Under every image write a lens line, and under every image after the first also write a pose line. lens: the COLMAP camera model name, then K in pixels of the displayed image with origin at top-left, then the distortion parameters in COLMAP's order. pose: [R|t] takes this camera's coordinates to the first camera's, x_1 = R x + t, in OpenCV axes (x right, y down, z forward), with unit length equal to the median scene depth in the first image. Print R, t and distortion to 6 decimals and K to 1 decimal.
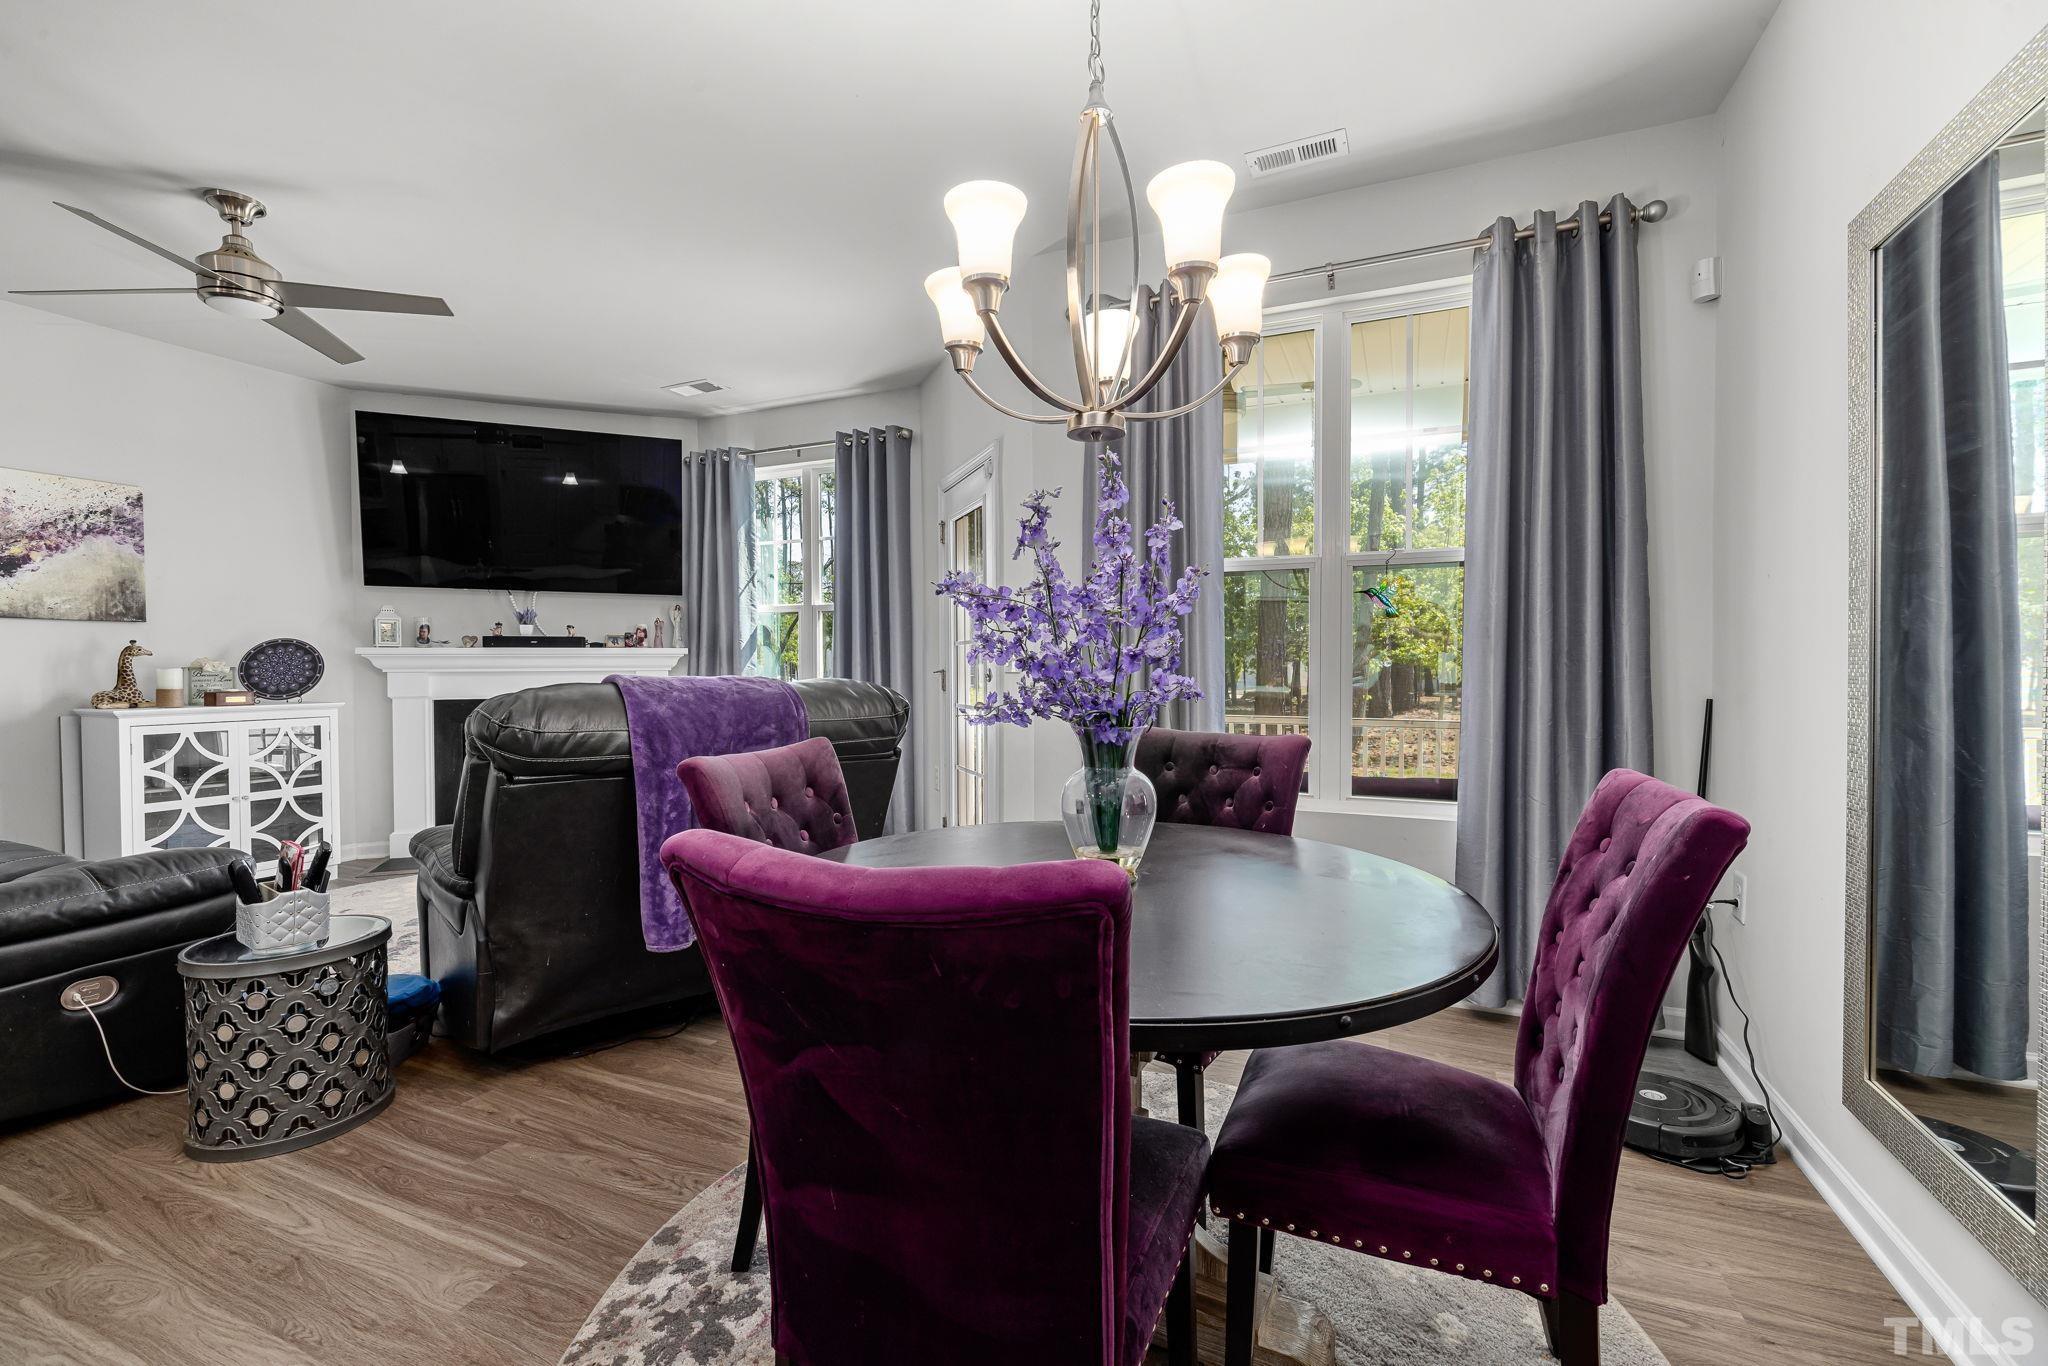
lens RADIAL K [[875.5, 0, 1022.1], [0, 875.5, 679.9], [0, 0, 1]] dist [0.000376, 0.000422]
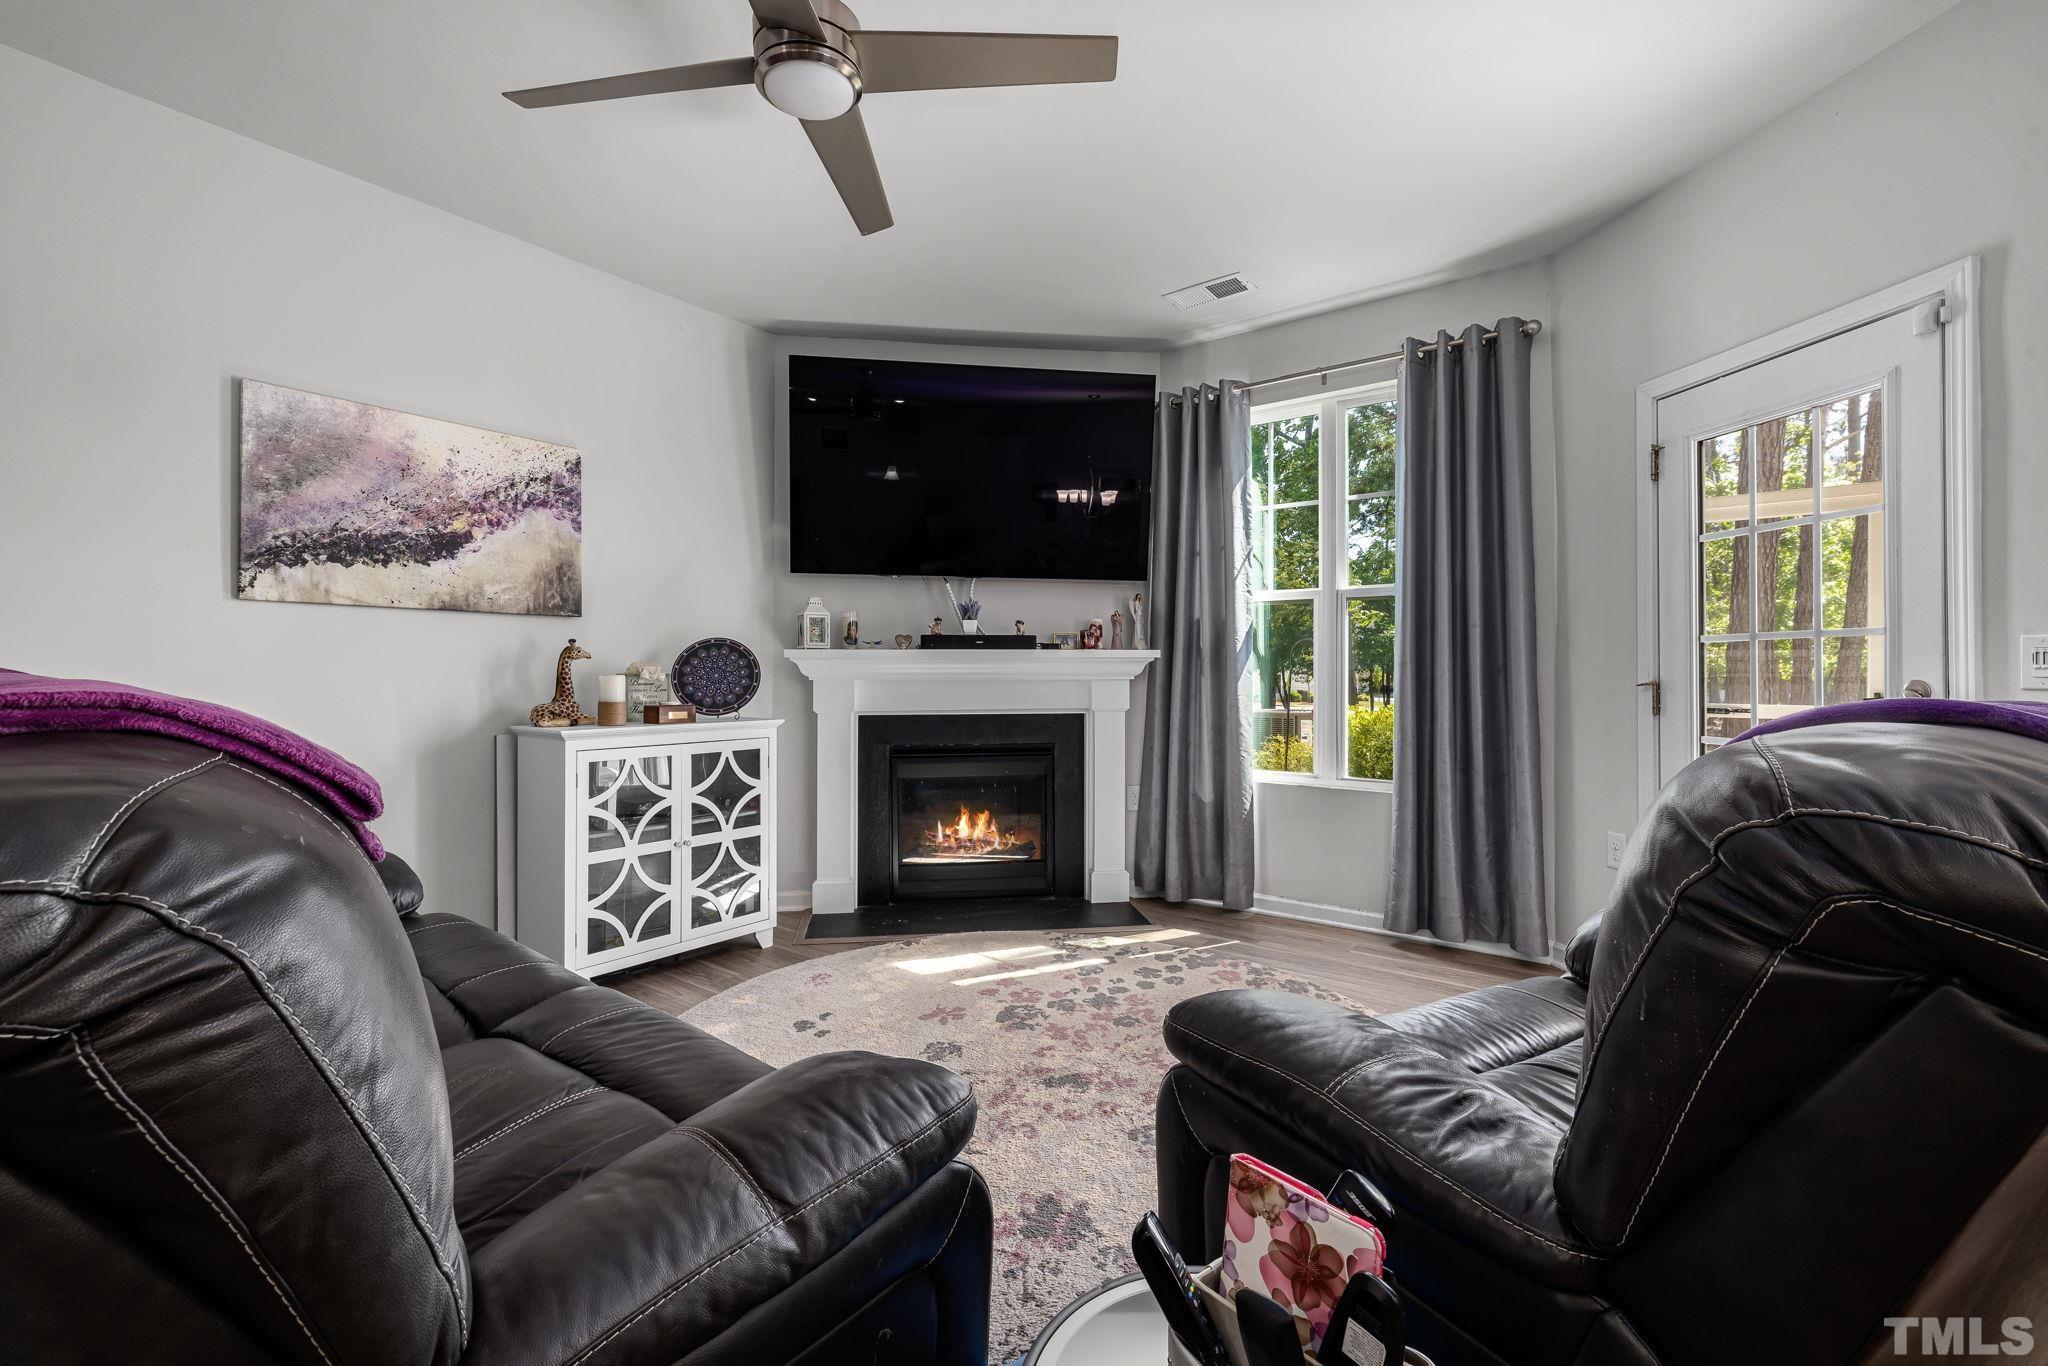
lens RADIAL K [[875.5, 0, 1027.4], [0, 875.5, 669.1], [0, 0, 1]] dist [0.000376, 0.000422]
pose [[0.974339, 0.002924, -0.225067, -0.416203], [-0.007287, 0.999801, -0.018556, -0.006553], [0.224968, 0.019720, 0.974167, 0.308531]]
